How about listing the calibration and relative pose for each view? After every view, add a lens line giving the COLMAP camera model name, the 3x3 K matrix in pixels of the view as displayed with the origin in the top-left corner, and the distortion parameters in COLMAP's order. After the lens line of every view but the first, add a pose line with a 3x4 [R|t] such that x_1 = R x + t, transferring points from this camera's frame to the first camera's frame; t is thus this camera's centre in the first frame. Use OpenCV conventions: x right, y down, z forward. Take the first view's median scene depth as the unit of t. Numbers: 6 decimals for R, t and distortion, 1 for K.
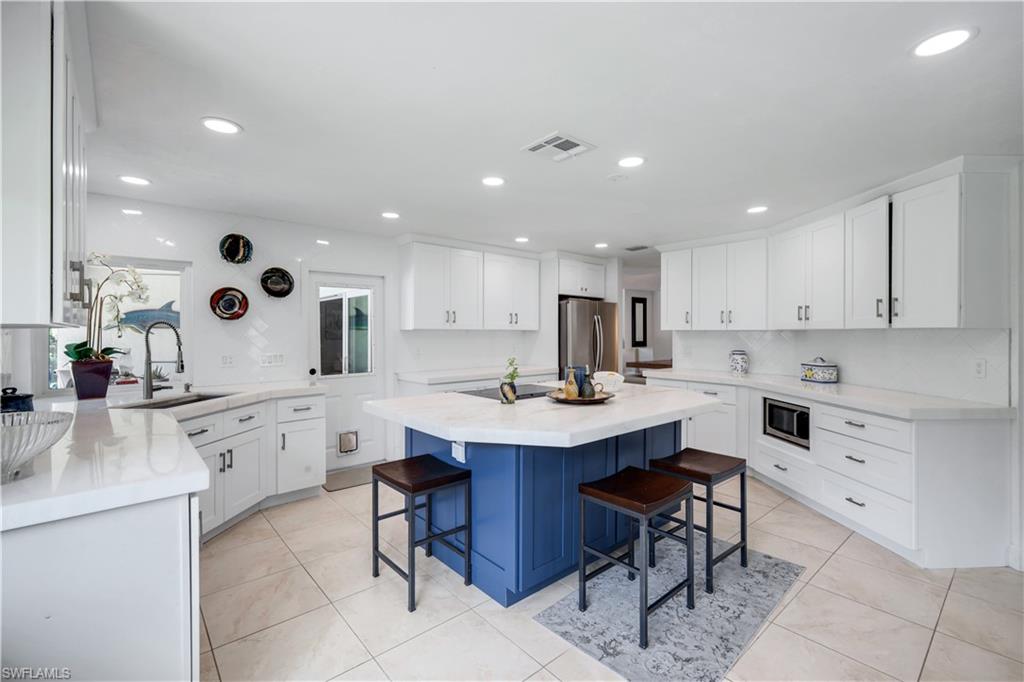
lens RADIAL K [[451.2, 0, 512.1], [0, 451.2, 335.1], [0, 0, 1]] dist [0.007158, 0.000064]
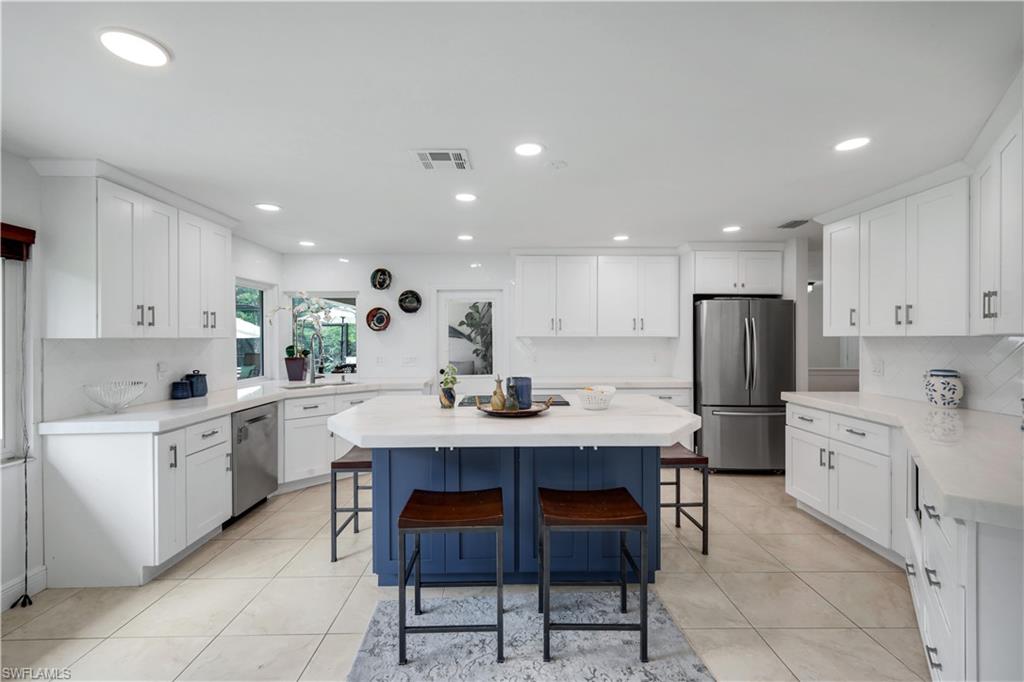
lens RADIAL K [[451.2, 0, 510.3], [0, 451.2, 339.1], [0, 0, 1]] dist [0.007158, 0.000064]
pose [[0.762533, -0.001455, -0.646948, 0.462856], [-0.002248, 0.999985, -0.004898, -0.002434], [0.646946, 0.005189, 0.762519, 0.169014]]
